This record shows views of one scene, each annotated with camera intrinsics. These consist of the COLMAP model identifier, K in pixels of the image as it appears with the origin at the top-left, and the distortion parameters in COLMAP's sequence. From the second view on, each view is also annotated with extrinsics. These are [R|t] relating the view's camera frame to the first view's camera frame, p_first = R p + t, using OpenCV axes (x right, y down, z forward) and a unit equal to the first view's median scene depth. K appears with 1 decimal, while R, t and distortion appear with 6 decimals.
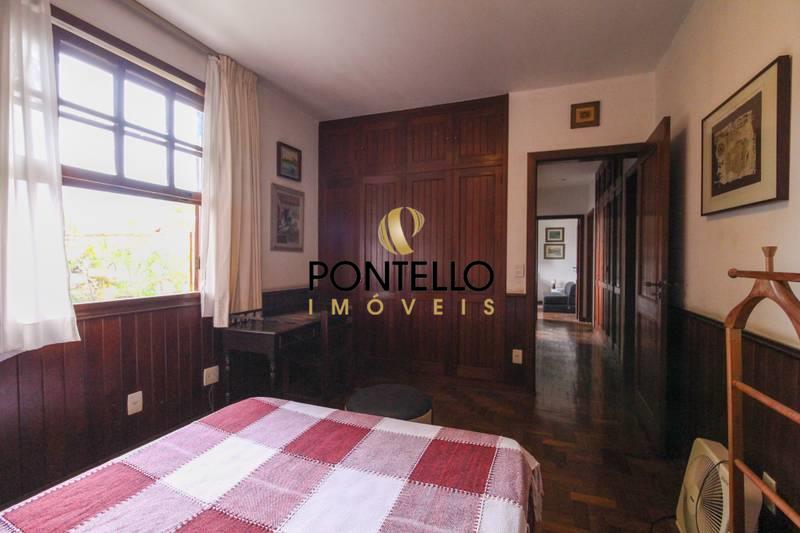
lens RADIAL K [[364.8, 0, 403.3], [0, 364.8, 267.2], [0, 0, 1]] dist [0.007771, -0.007889]
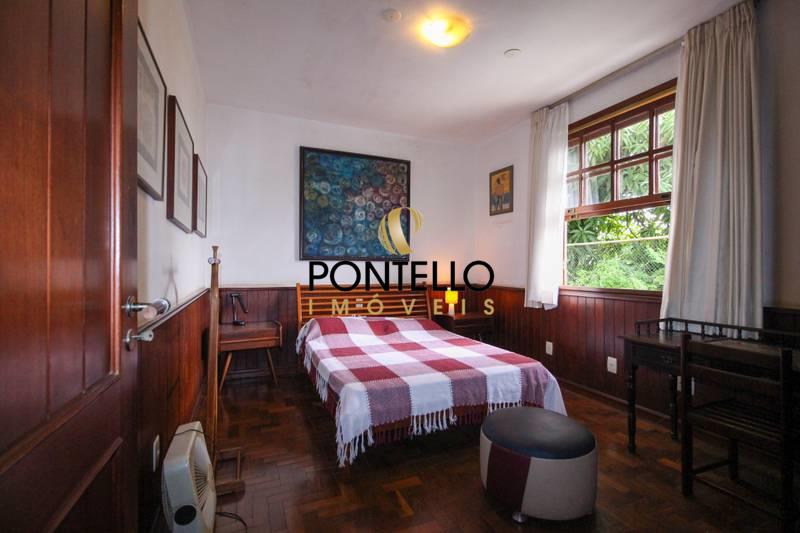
lens RADIAL K [[364.8, 0, 401.4], [0, 364.8, 264.8], [0, 0, 1]] dist [0.007771, -0.007889]
pose [[-0.719672, -0.004971, -0.694296, 1.174704], [-0.020249, 0.999699, 0.013832, -0.001107], [0.694019, 0.024013, -0.719556, 2.189736]]
